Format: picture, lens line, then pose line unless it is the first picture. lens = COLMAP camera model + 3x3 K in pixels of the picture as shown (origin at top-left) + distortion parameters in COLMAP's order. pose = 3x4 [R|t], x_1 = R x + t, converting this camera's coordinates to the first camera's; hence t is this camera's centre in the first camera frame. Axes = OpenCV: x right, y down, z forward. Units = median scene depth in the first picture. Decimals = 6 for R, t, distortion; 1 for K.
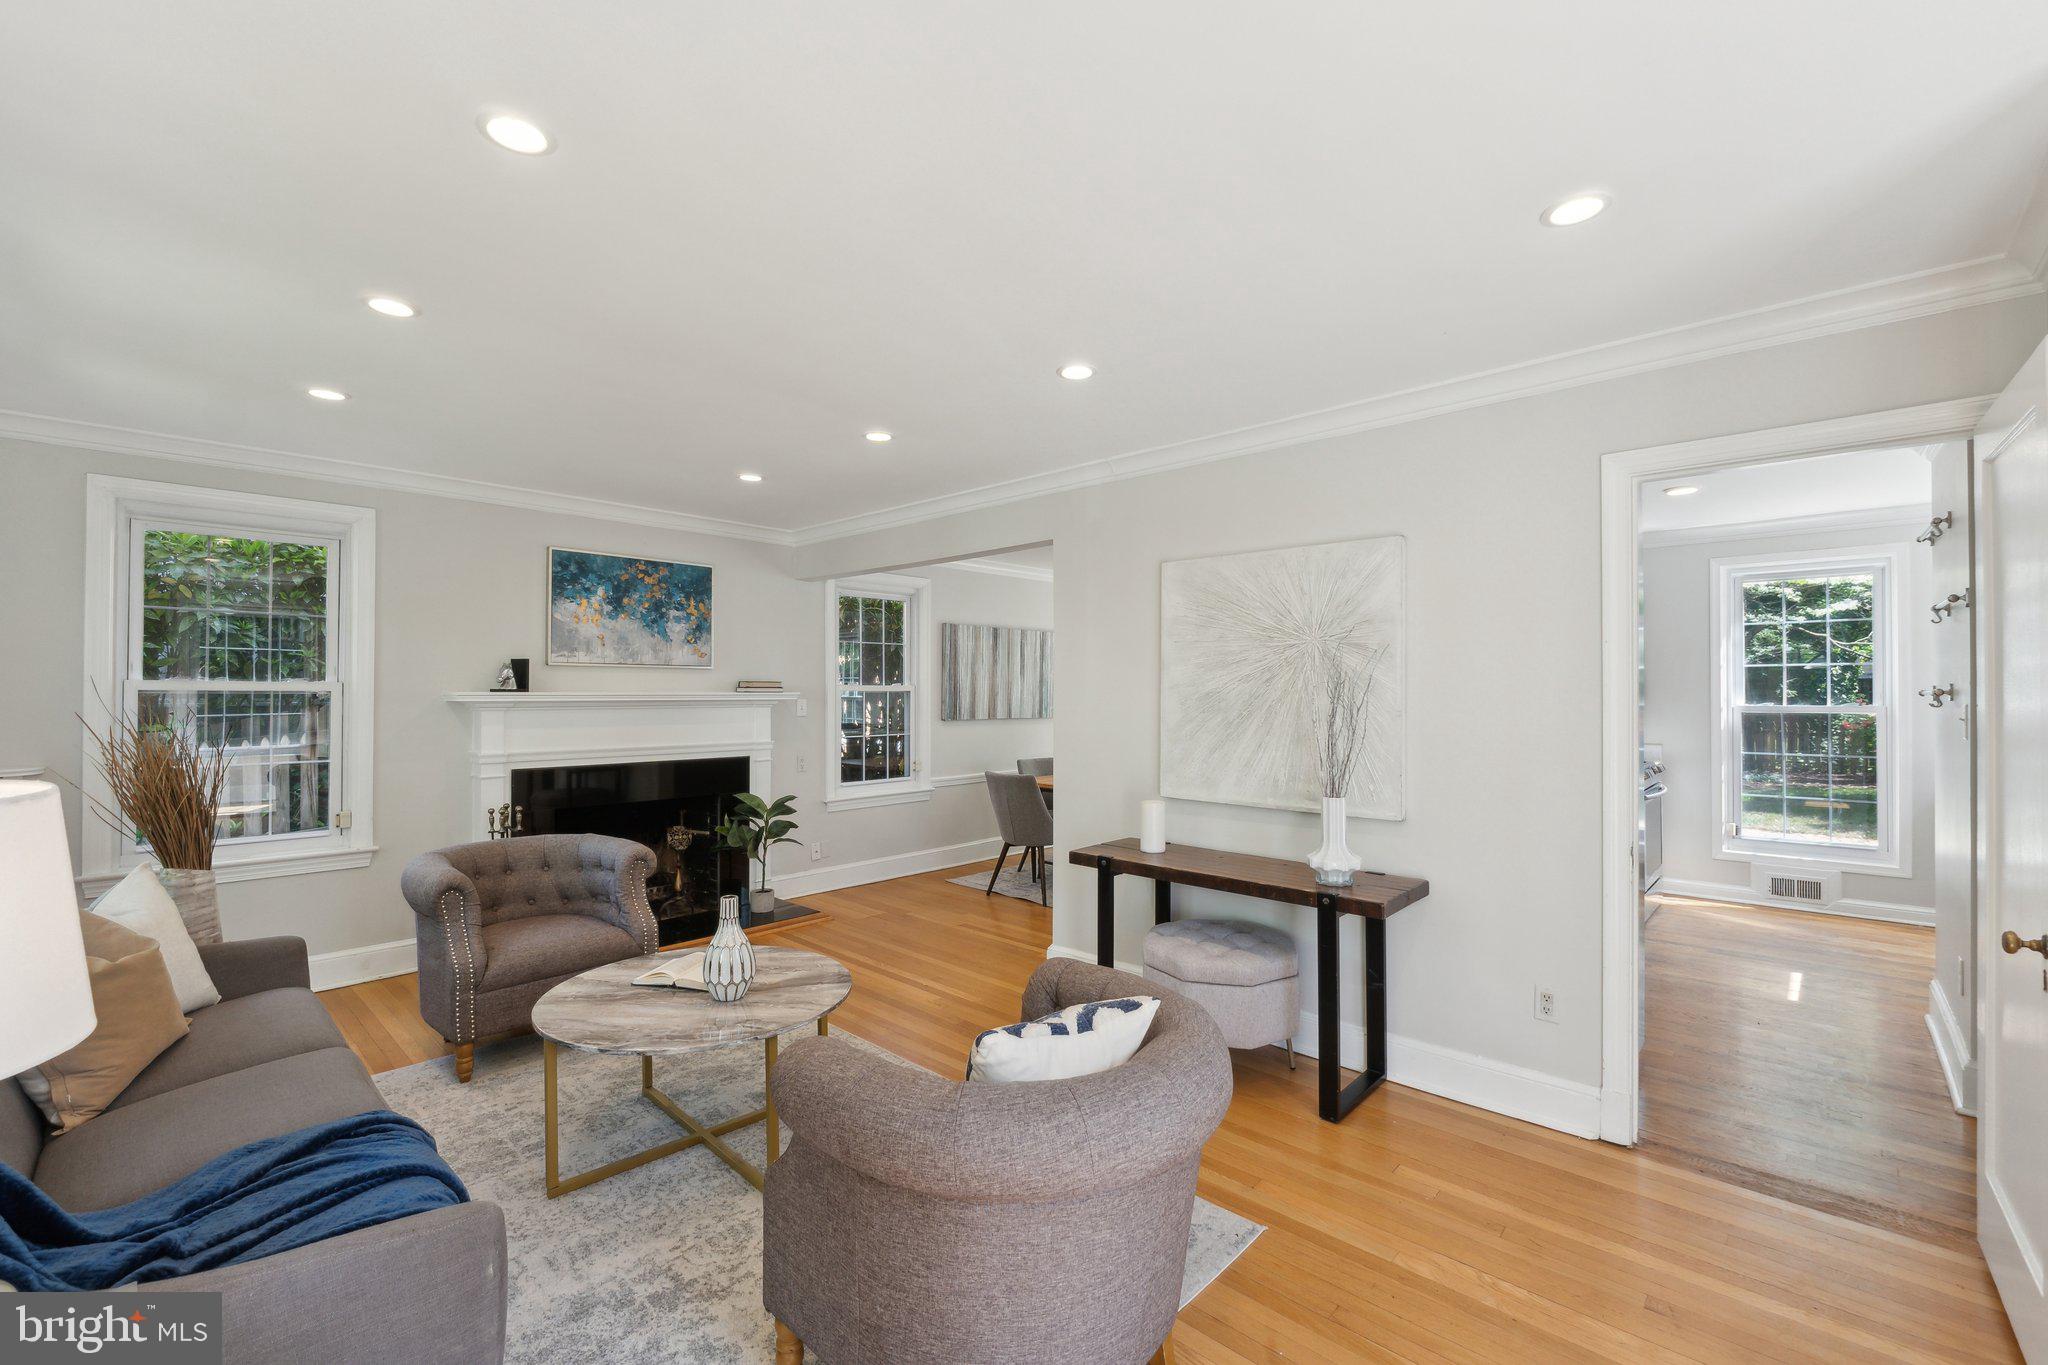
lens RADIAL K [[856.2, 0, 1025.8], [0, 856.2, 684.1], [0, 0, 1]] dist [-0.009963, -0.000781]
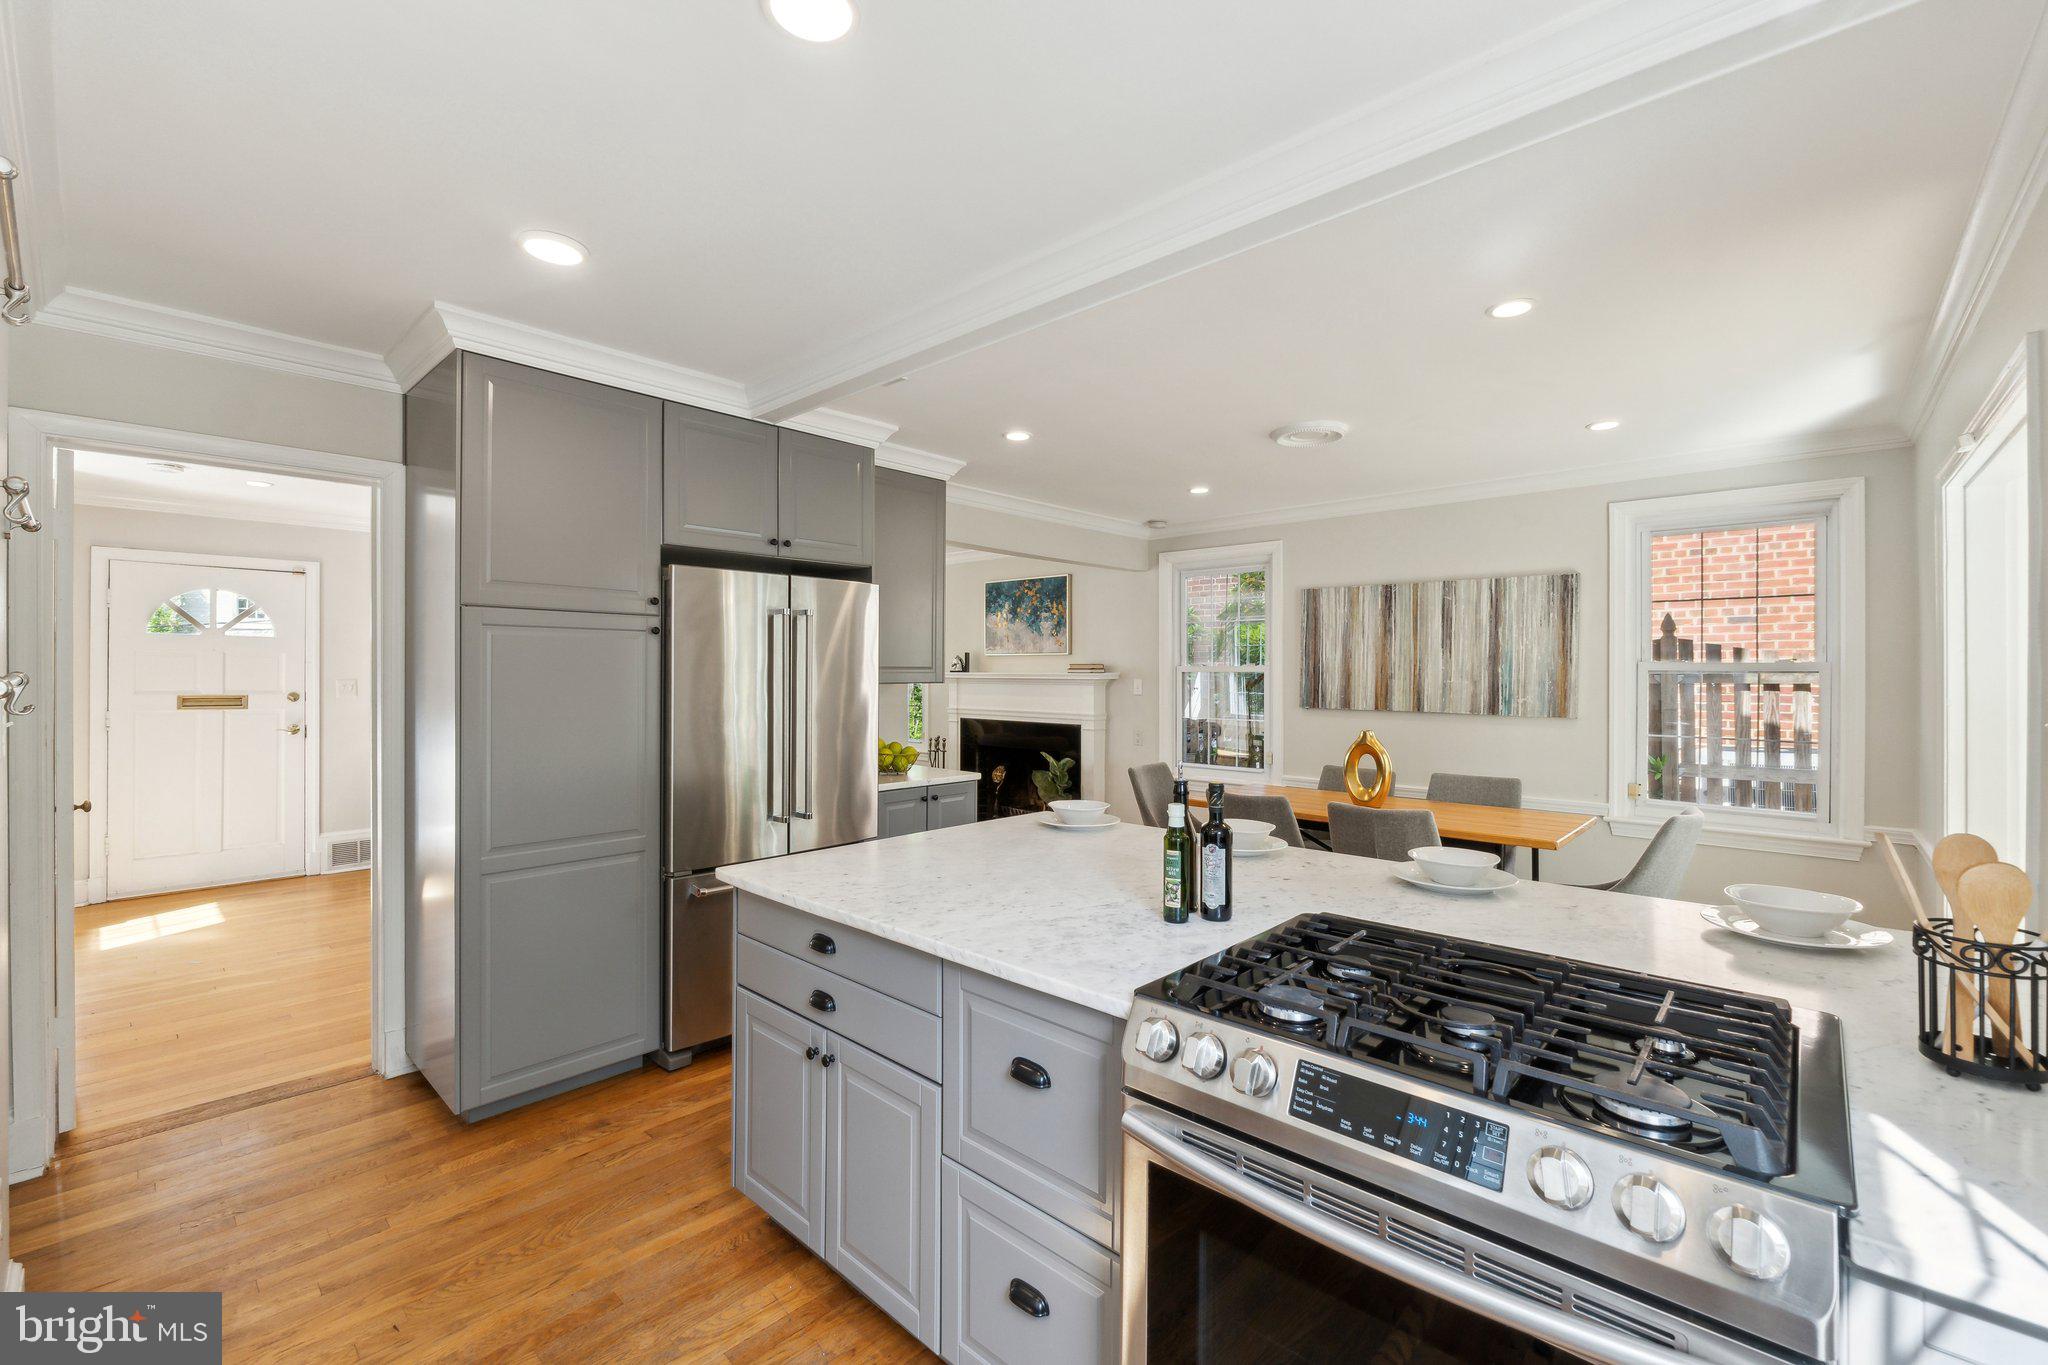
lens RADIAL K [[856.2, 0, 1024.2], [0, 856.2, 665.7], [0, 0, 1]] dist [-0.009963, -0.000781]
pose [[0.020235, -0.004326, -0.999786, 0.723377], [0.010066, 0.999941, -0.004123, 0.002641], [0.999745, -0.009980, 0.020278, 0.714259]]
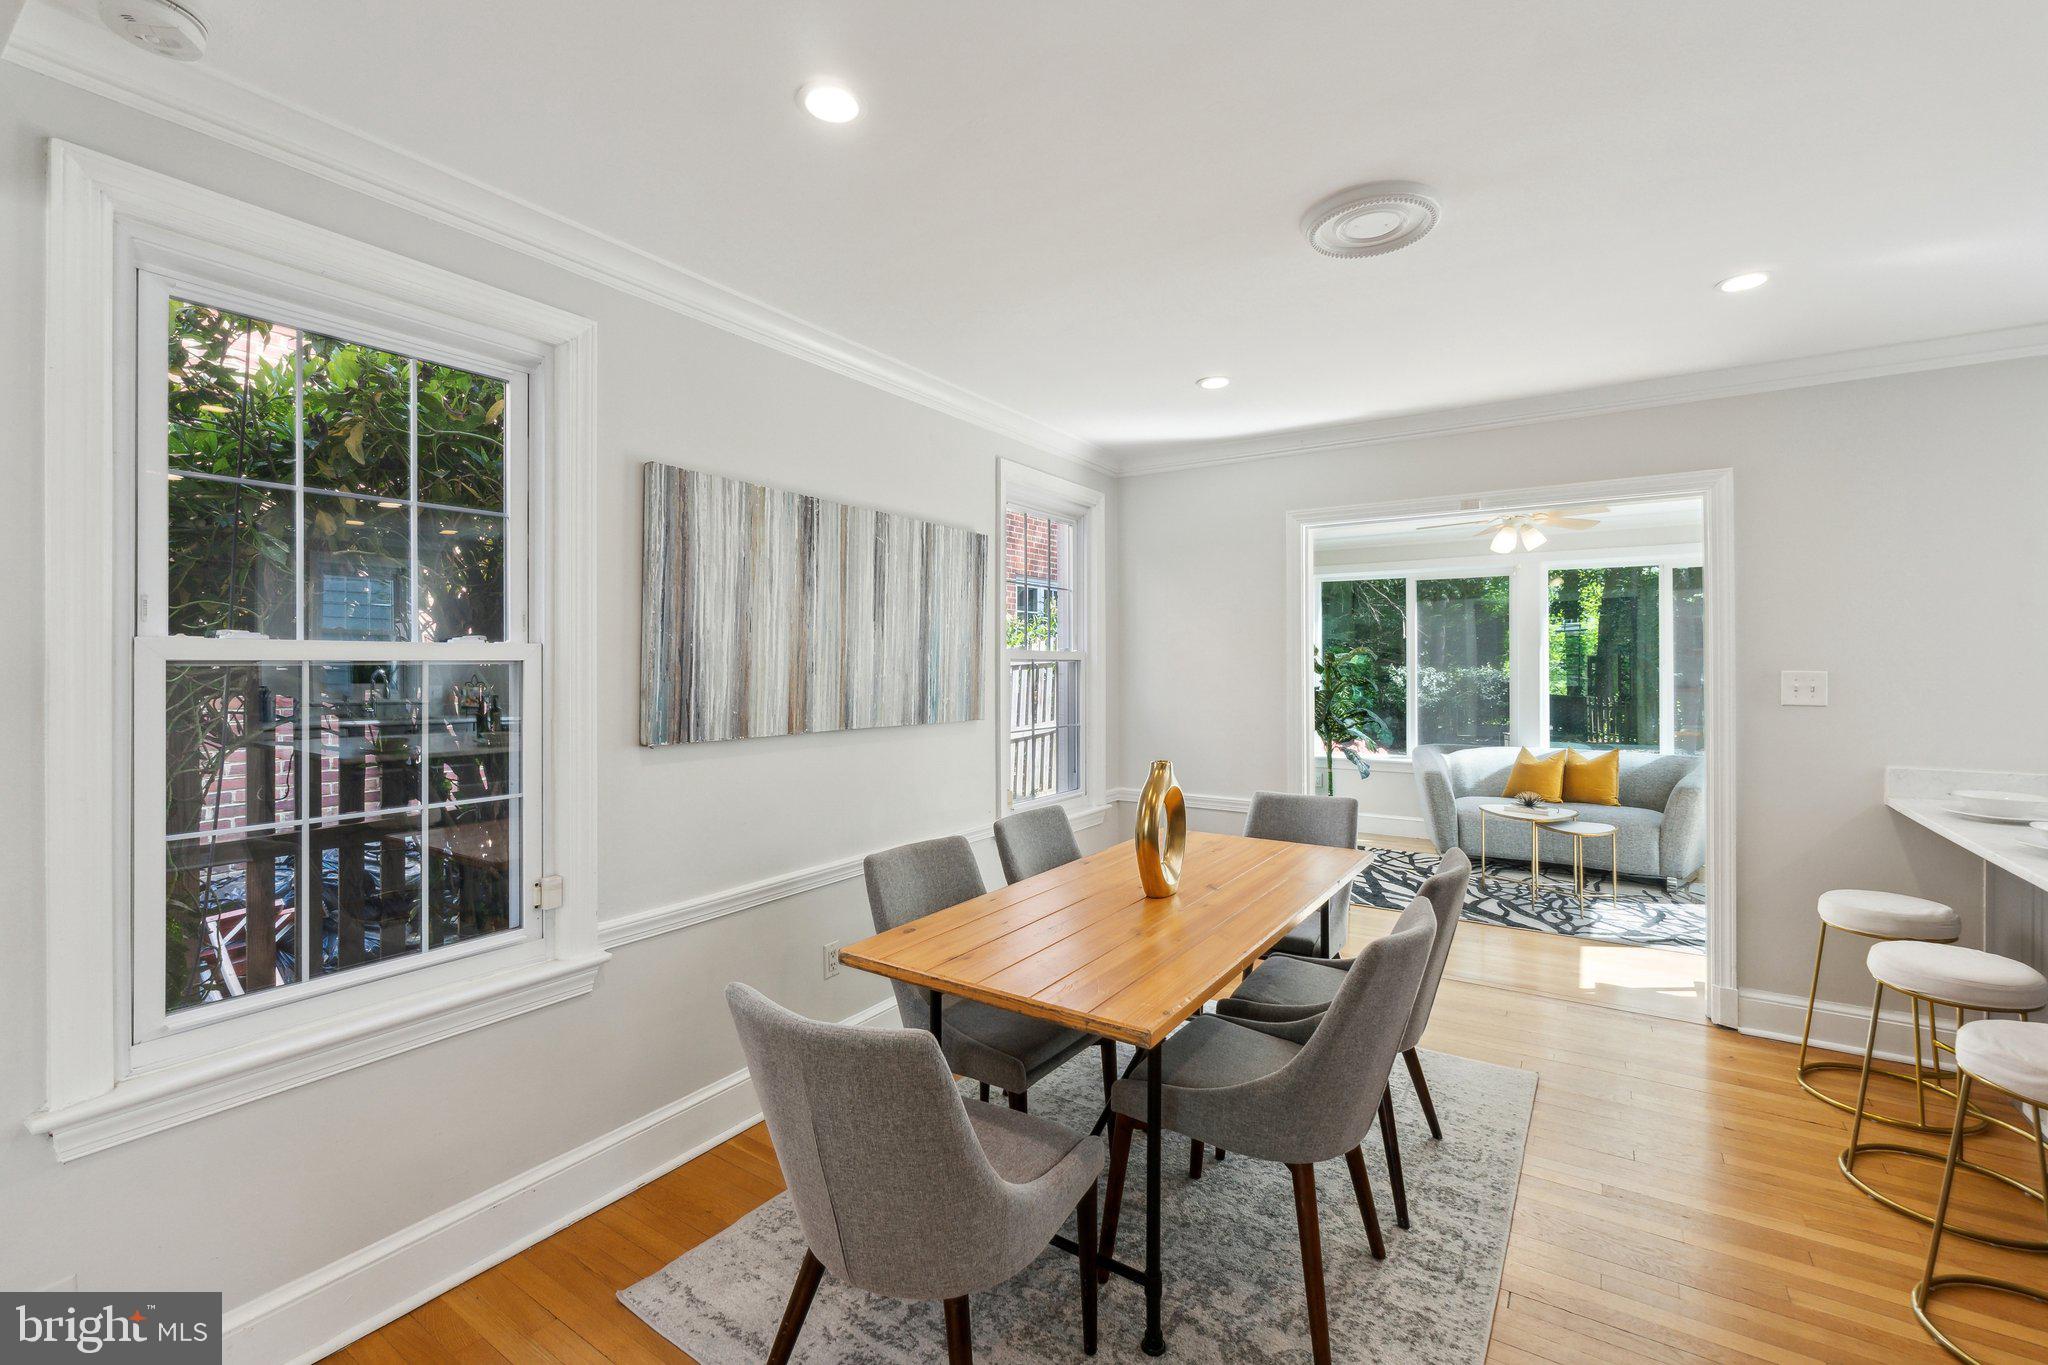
lens RADIAL K [[856.2, 0, 1032.3], [0, 856.2, 656.0], [0, 0, 1]] dist [-0.009963, -0.000781]
pose [[0.985074, -0.001190, 0.172128, -0.002326], [0.000636, 0.999994, 0.003275, 0.004934], [-0.172131, -0.003117, 0.985069, 0.636288]]
